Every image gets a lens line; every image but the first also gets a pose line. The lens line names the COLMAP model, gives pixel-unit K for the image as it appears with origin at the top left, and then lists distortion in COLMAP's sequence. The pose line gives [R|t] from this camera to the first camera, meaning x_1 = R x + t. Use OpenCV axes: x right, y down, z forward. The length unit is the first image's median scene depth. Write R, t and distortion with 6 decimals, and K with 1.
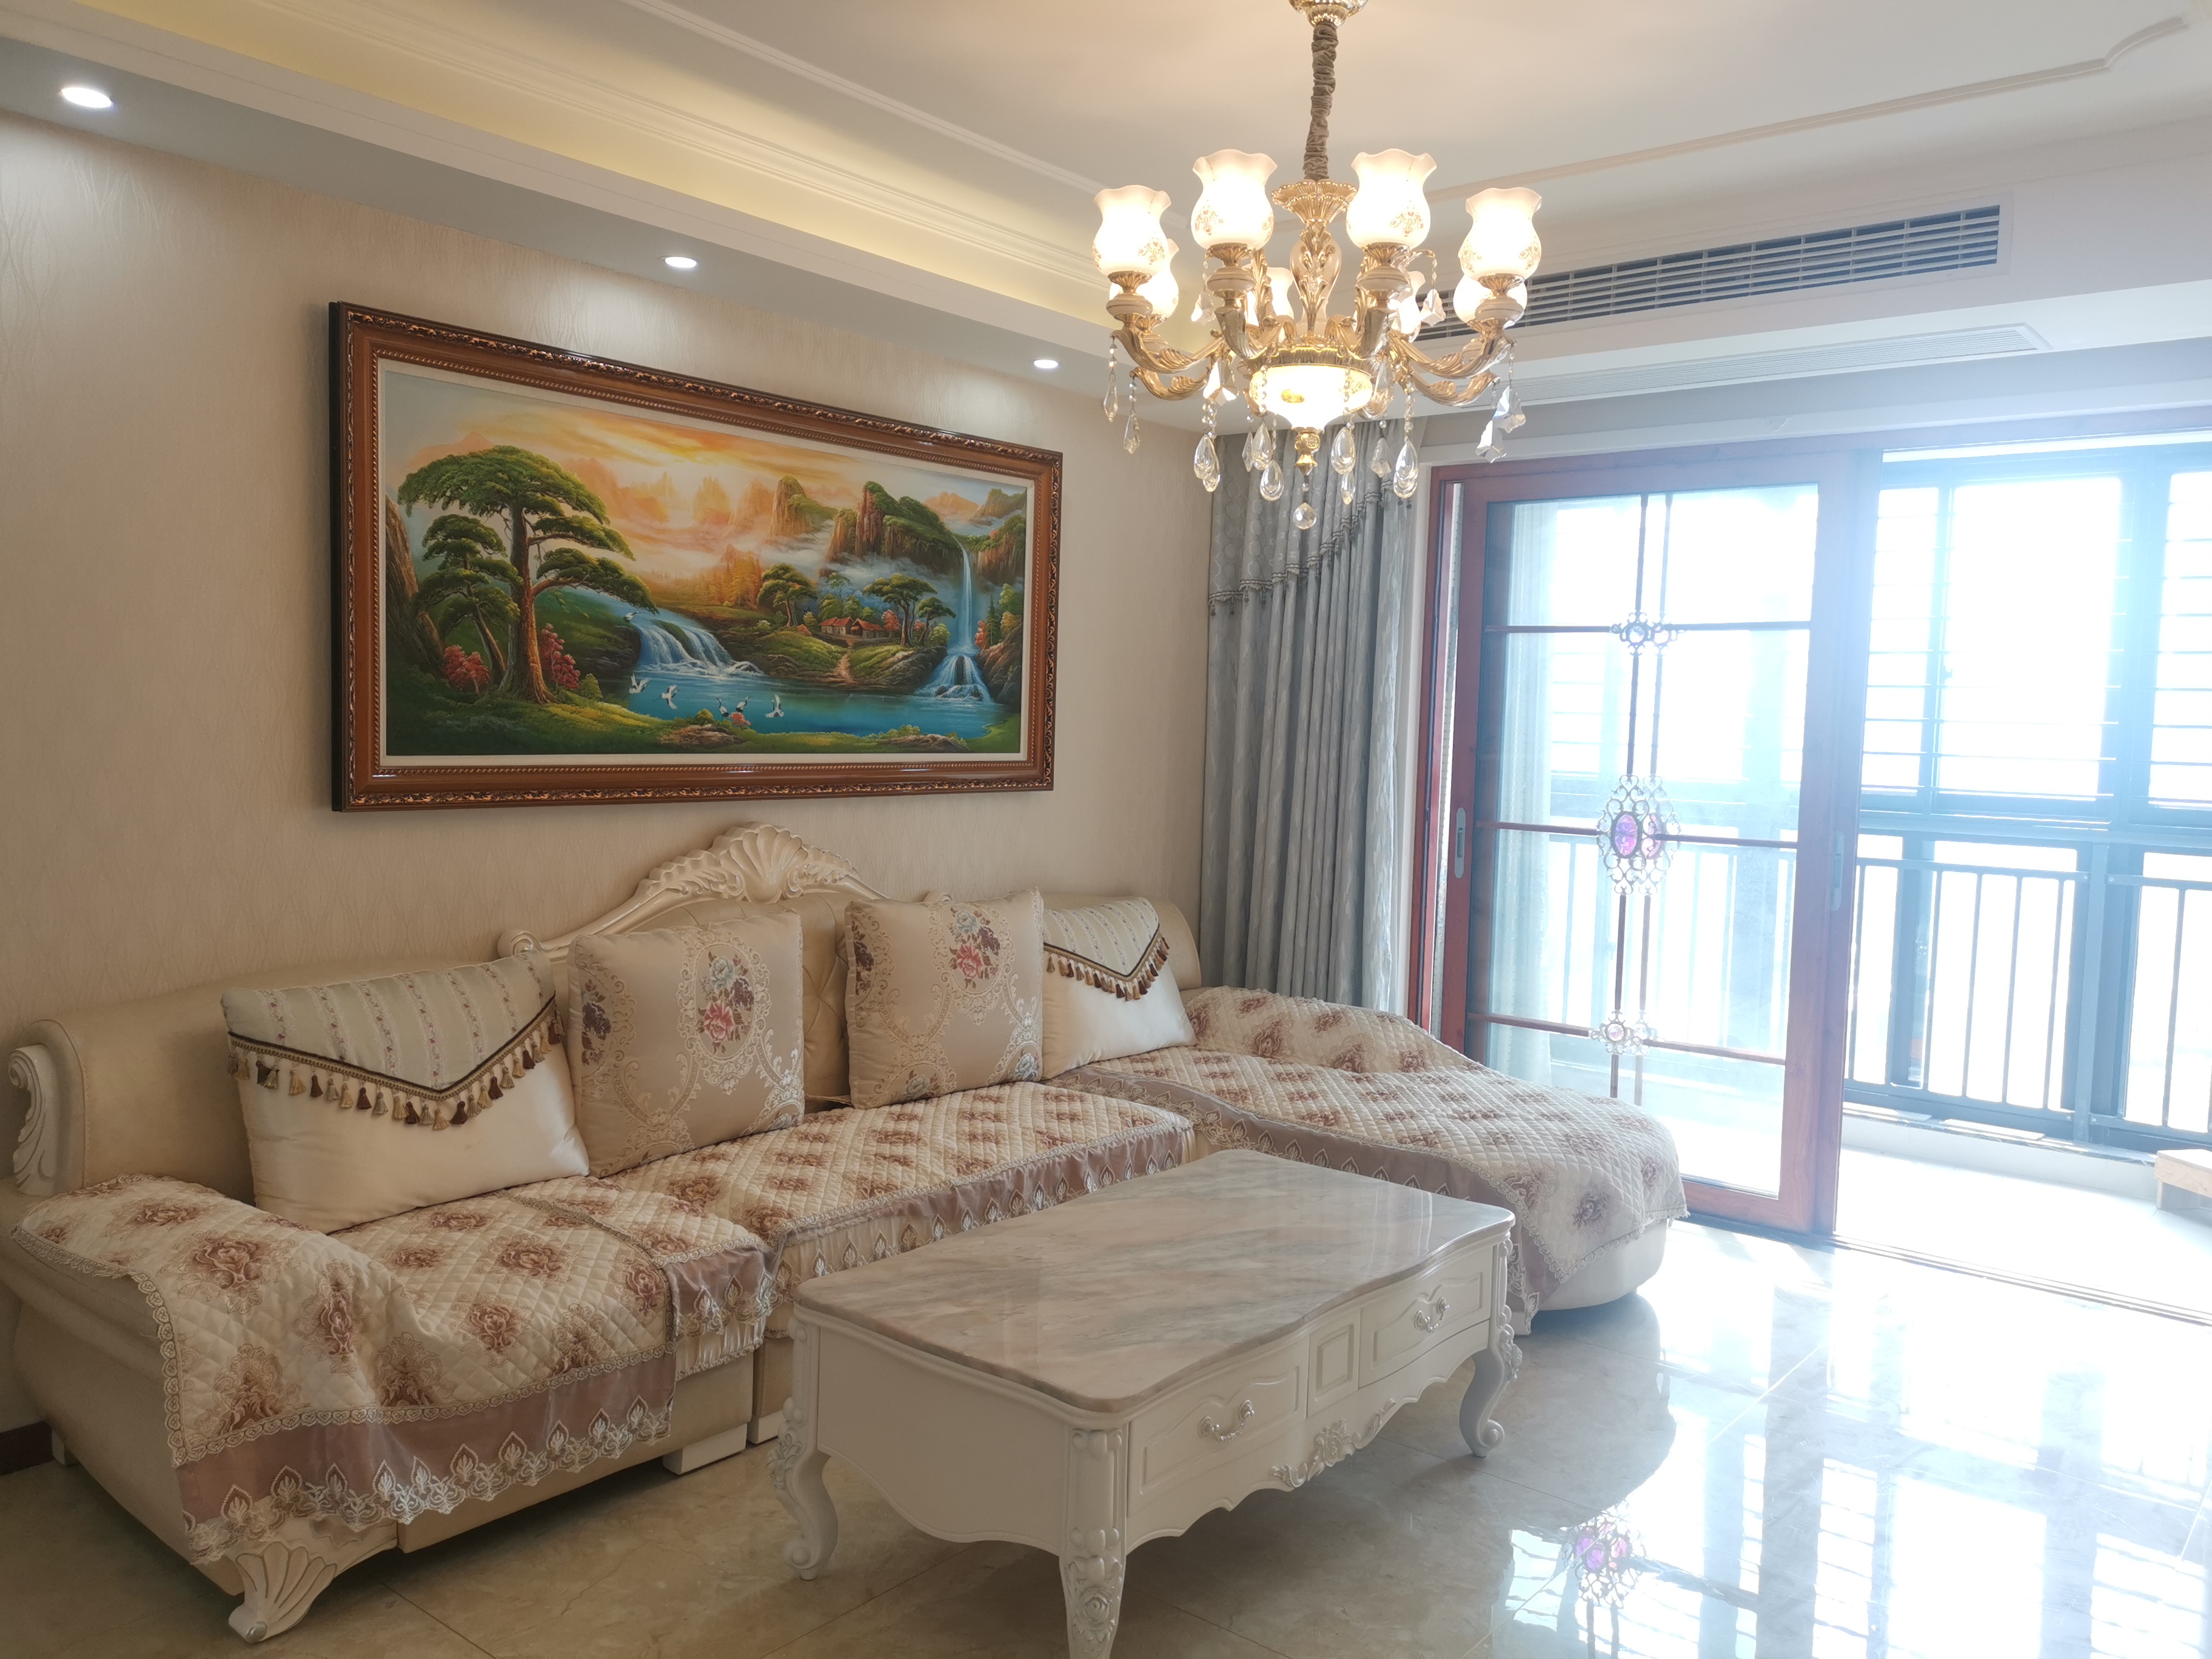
lens RADIAL K [[1690.5, 0, 1119.8], [0, 1690.5, 836.0], [0, 0, 1]] dist [0.058364, -0.055202]
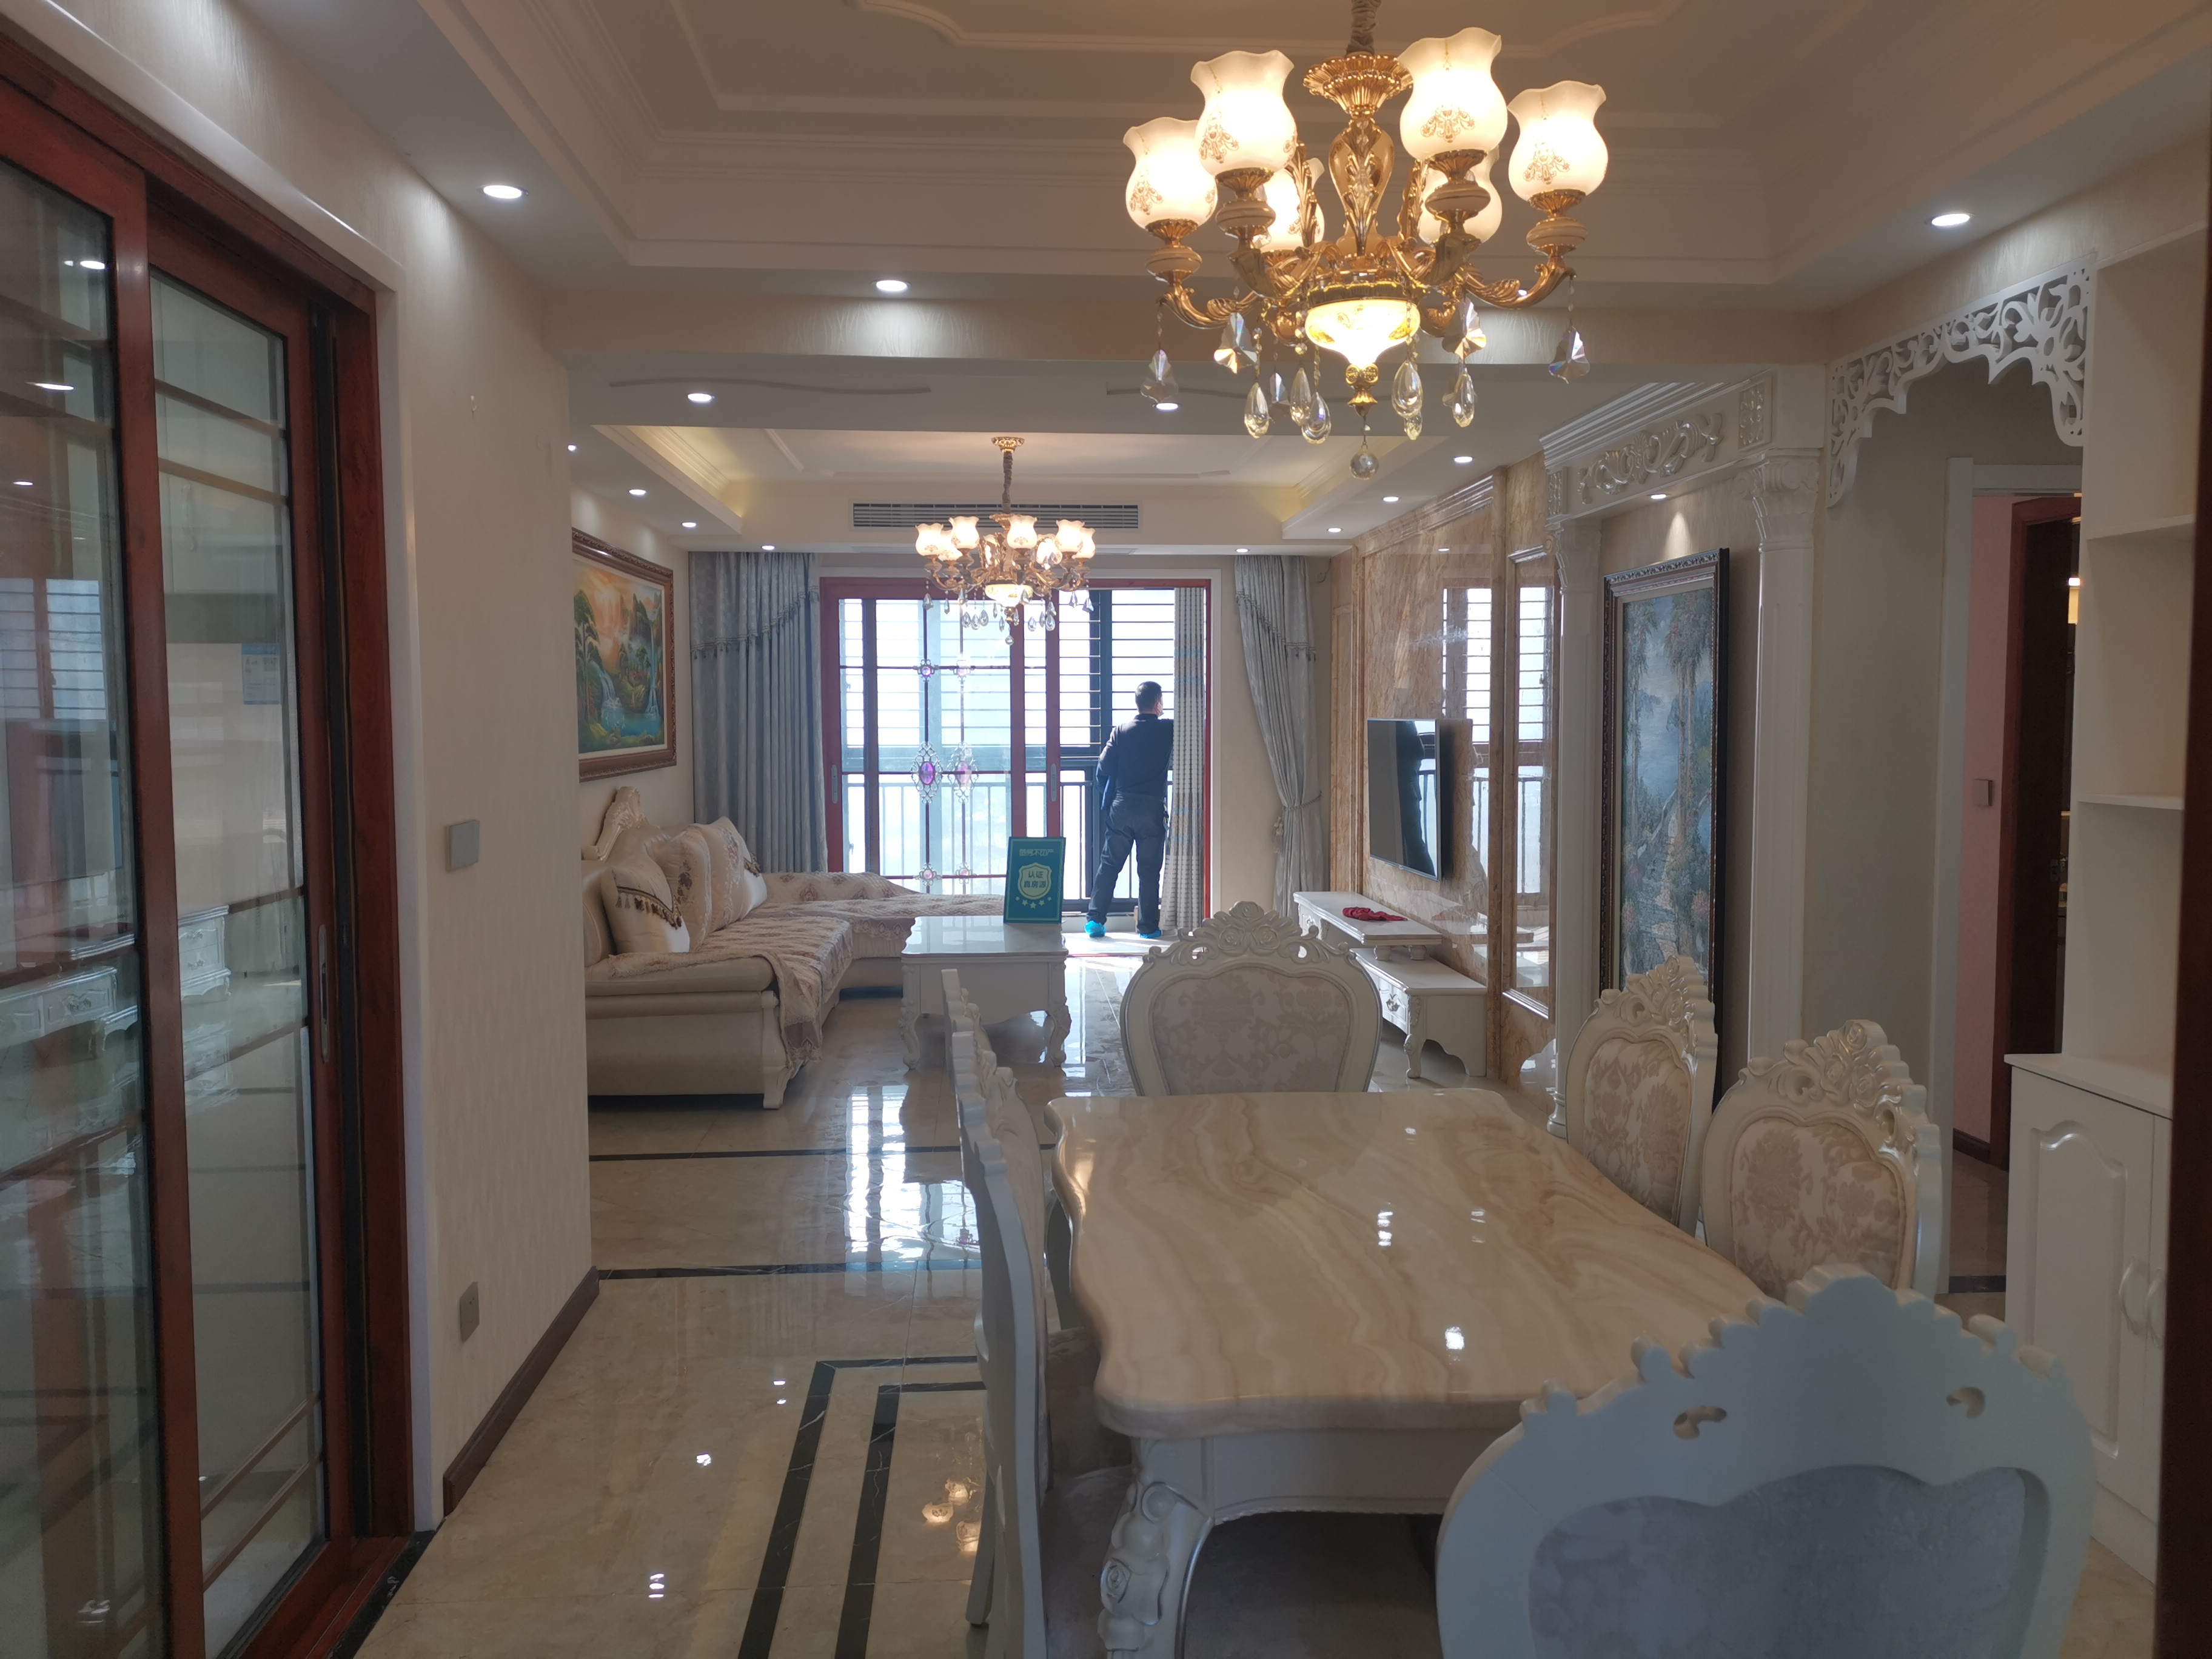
lens RADIAL K [[1690.5, 0, 1107.7], [0, 1690.5, 831.9], [0, 0, 1]] dist [0.058364, -0.055202]
pose [[0.732756, -0.079370, 0.675846, -0.958508], [0.073974, 0.996580, 0.036834, 0.010260], [-0.676458, 0.023005, 0.736122, -0.609423]]
